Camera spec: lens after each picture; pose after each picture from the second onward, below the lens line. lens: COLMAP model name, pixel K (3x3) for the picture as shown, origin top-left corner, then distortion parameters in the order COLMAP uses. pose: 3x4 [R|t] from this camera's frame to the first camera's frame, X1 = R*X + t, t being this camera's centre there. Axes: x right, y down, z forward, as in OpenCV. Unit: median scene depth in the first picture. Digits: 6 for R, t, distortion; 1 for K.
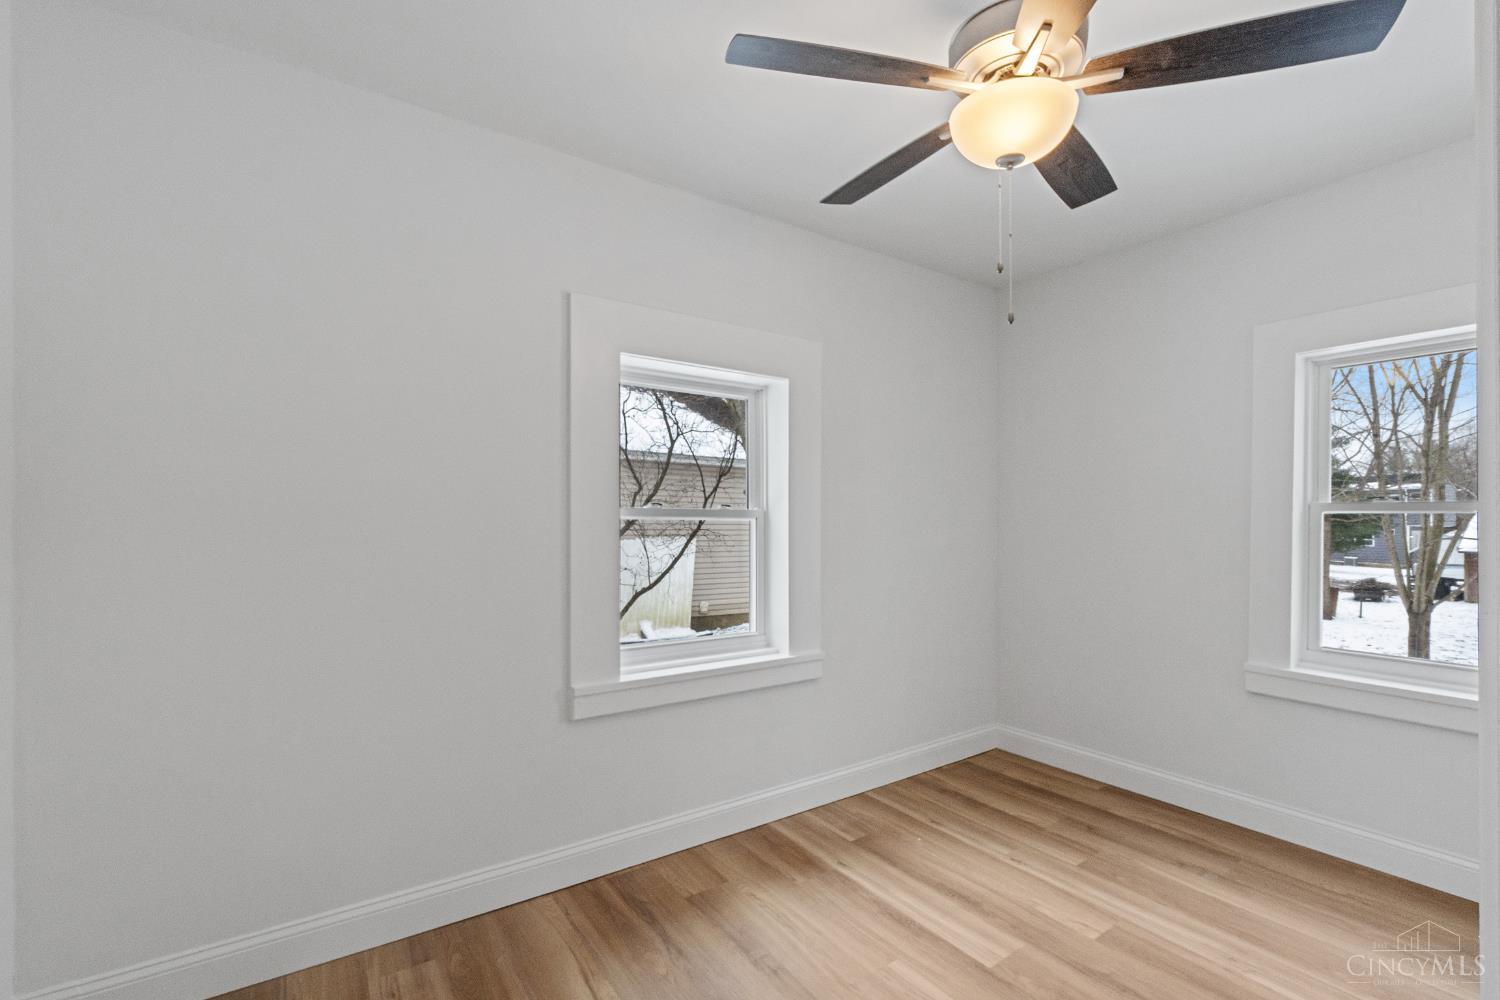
lens RADIAL K [[649.4, 0, 748.6], [0, 649.4, 506.8], [0, 0, 1]] dist [-0.006820, 0.000923]
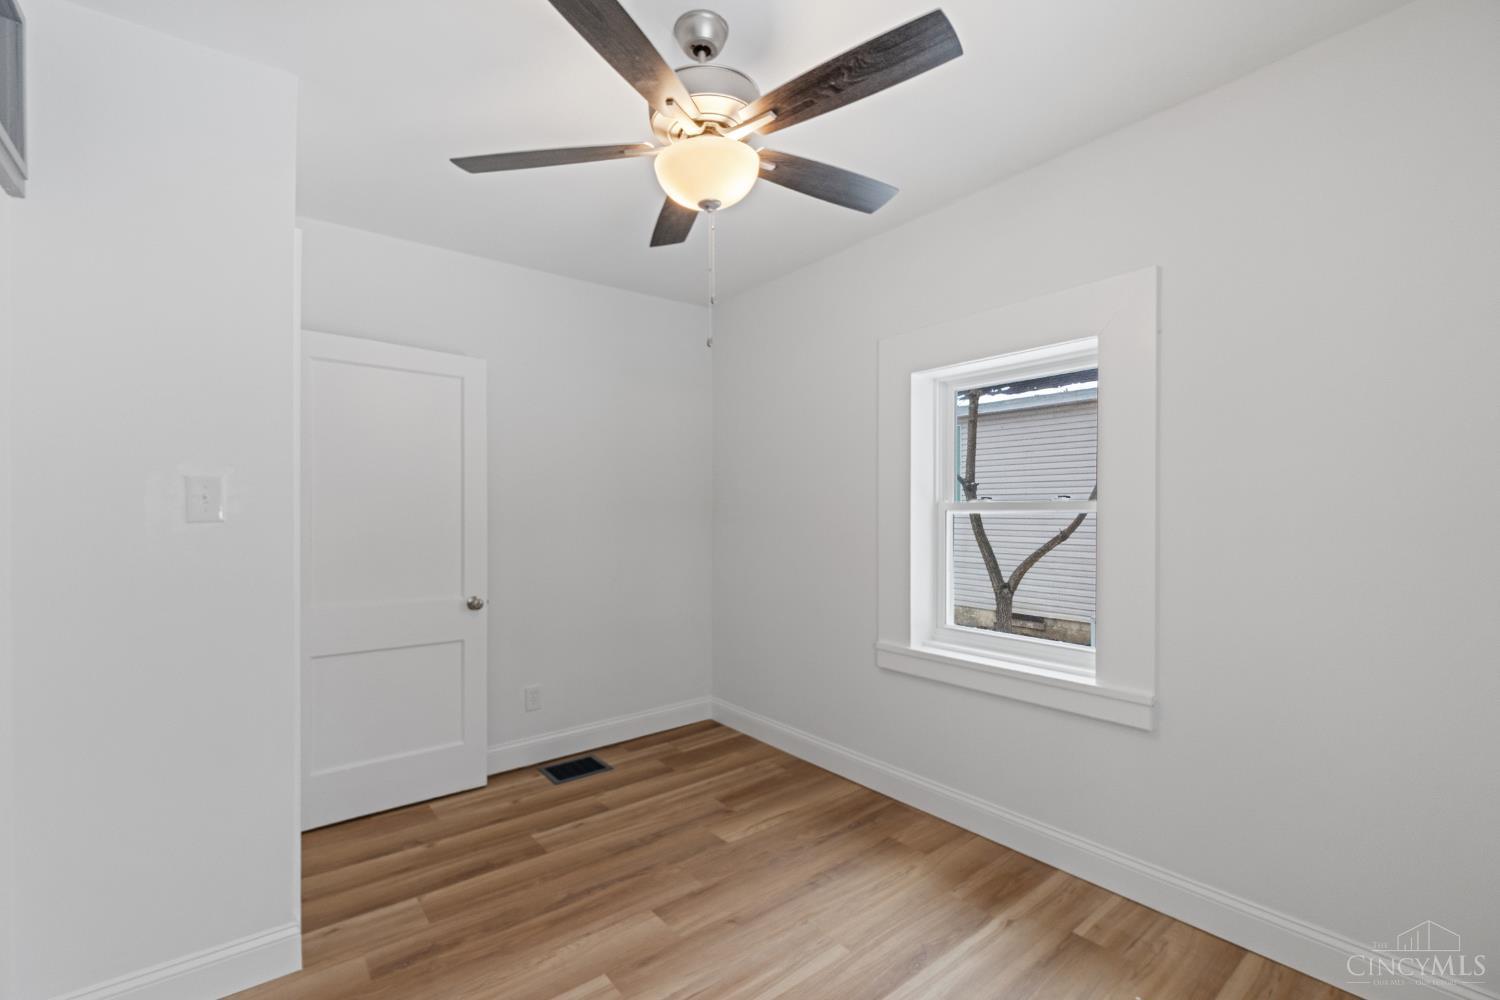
lens RADIAL K [[649.4, 0, 757.2], [0, 649.4, 502.2], [0, 0, 1]] dist [-0.006820, 0.000923]
pose [[0.076253, -0.019867, -0.996891, 0.984823], [0.030492, 0.999380, -0.017584, 0.010442], [0.996622, -0.029056, 0.076811, 0.637419]]
